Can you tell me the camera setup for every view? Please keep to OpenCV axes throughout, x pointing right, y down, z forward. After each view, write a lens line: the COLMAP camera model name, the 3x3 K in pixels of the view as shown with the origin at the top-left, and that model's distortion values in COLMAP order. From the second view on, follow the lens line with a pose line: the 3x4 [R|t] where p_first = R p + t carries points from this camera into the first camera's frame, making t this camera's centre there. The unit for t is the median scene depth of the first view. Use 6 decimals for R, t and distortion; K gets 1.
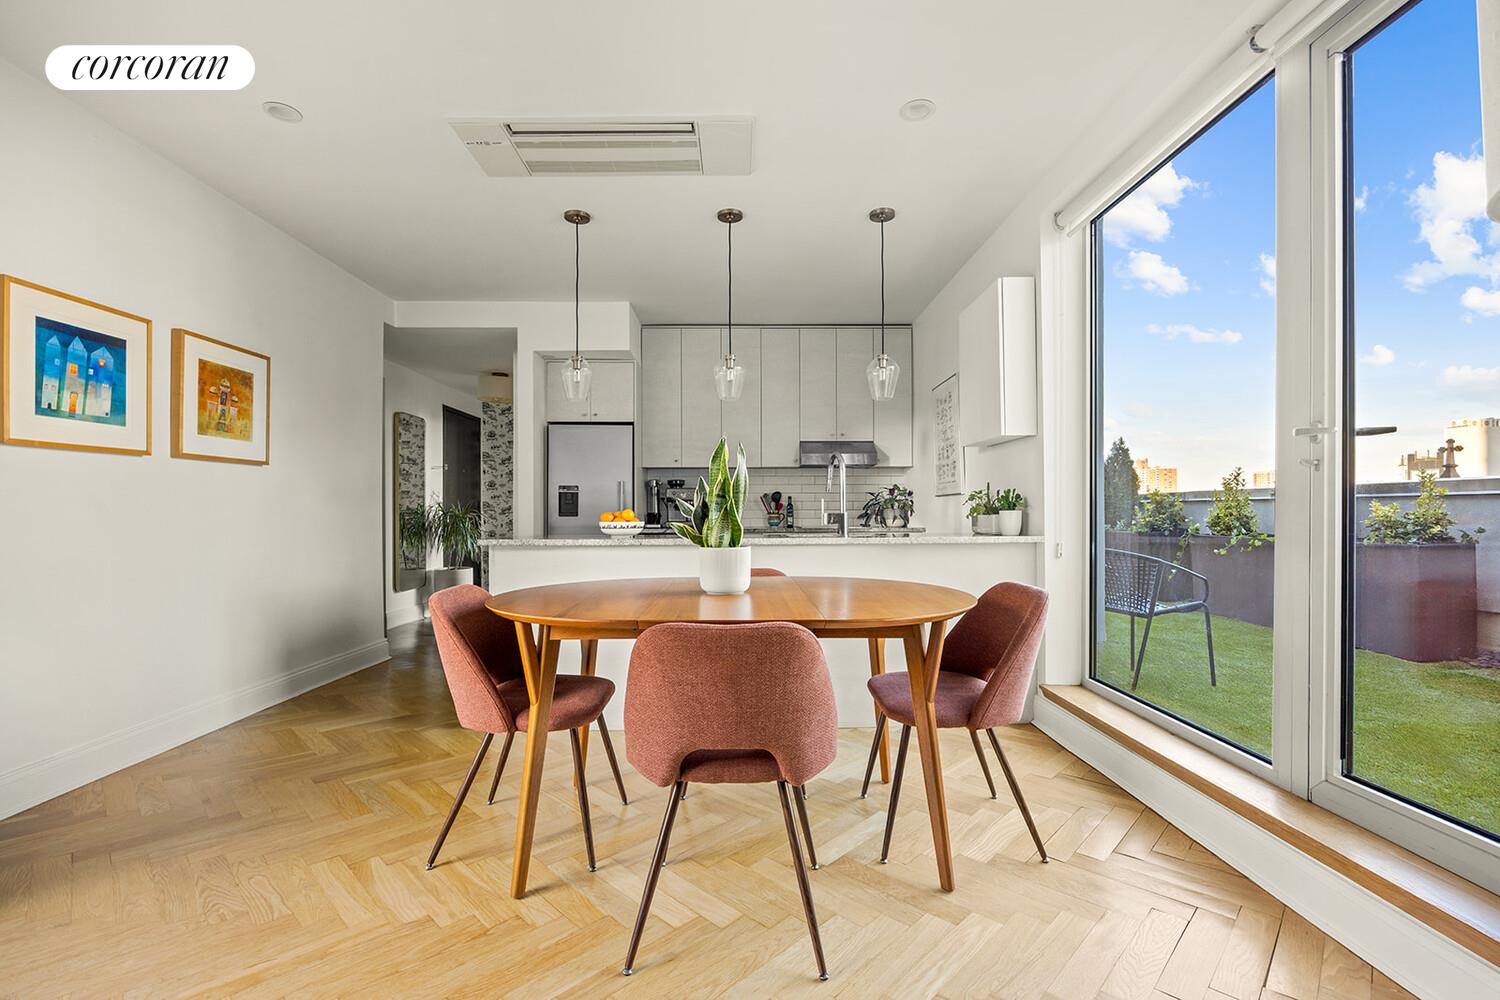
lens RADIAL K [[672.6, 0, 749.1], [0, 672.6, 510.3], [0, 0, 1]] dist [0.001455, 0.000343]
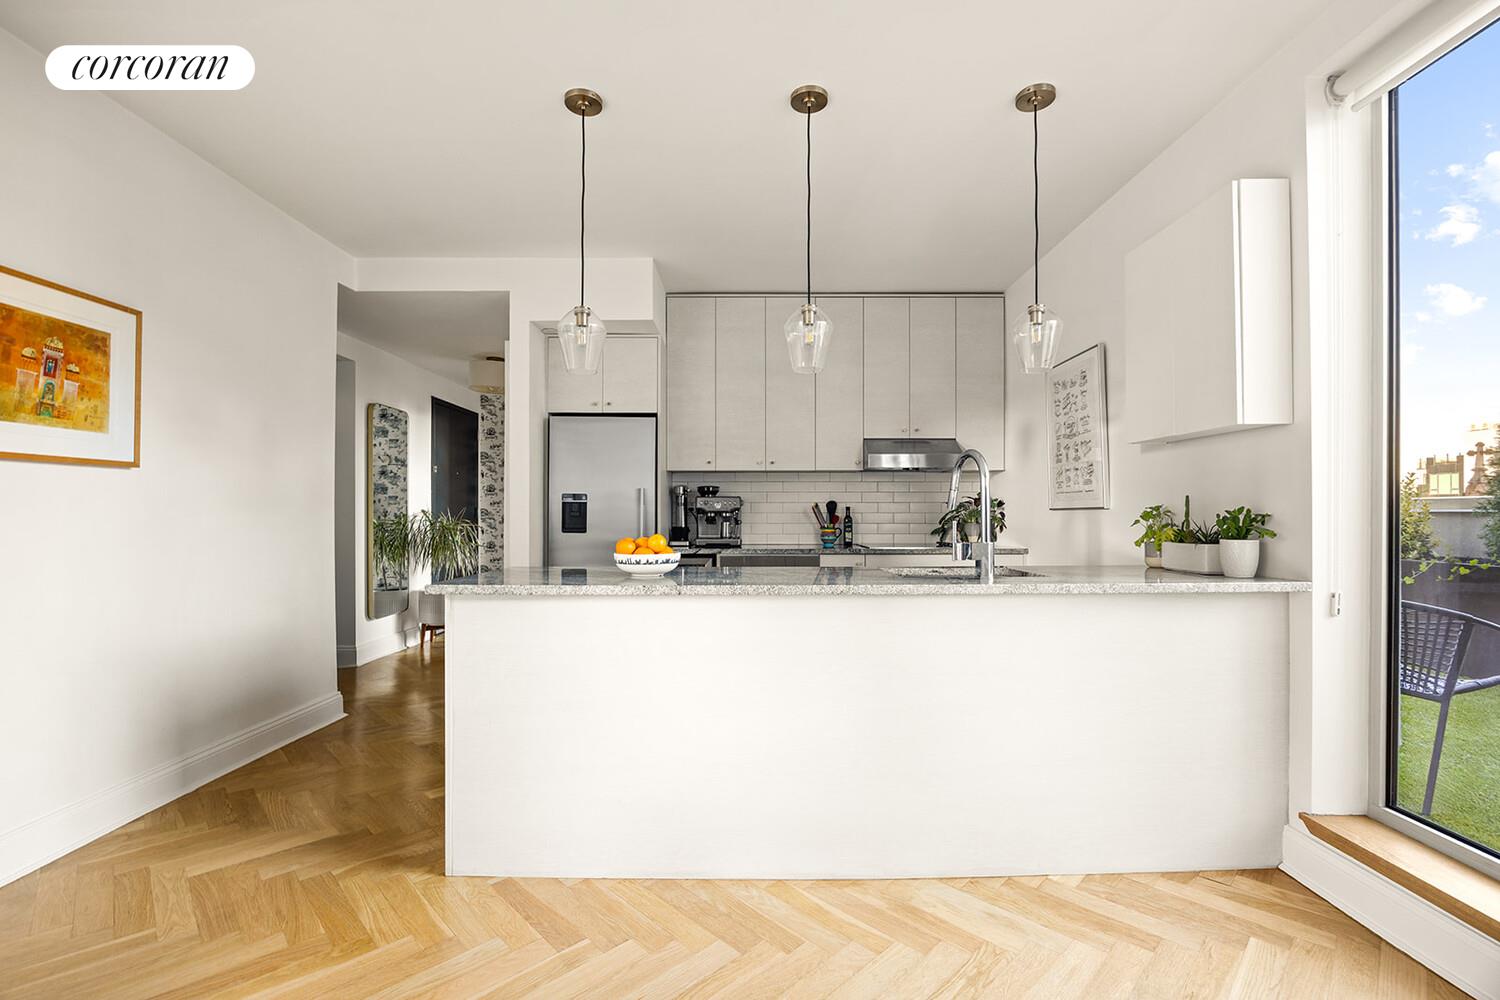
lens RADIAL K [[656.8, 0, 745.6], [0, 656.8, 511.9], [0, 0, 1]] dist [-0.000423, -0.004003]
pose [[0.999823, 0.003660, -0.018439, -0.054443], [-0.003636, 0.999993, 0.001304, -0.017226], [0.018443, -0.001236, 0.999829, 0.237251]]
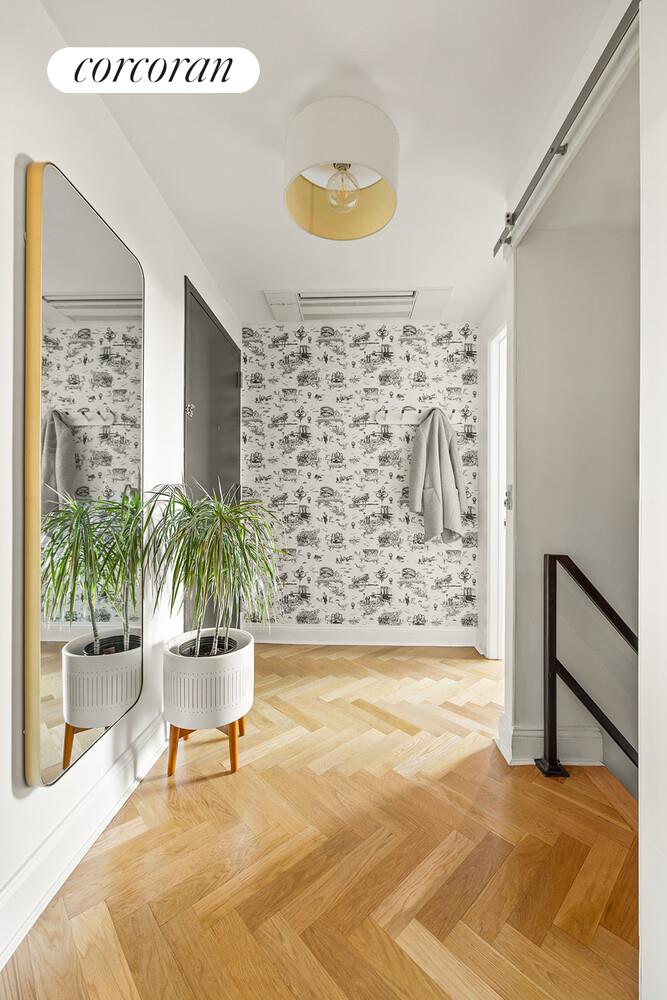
lens RADIAL K [[400.2, 0, 345.8], [0, 400.2, 501.4], [0, 0, 1]] dist [-0.000873, -0.000041]
pose [[0.999870, 0.002816, -0.015887, -0.460564], [-0.002717, 0.999977, 0.006240, -0.002795], [0.015904, -0.006196, 0.999854, 0.987698]]
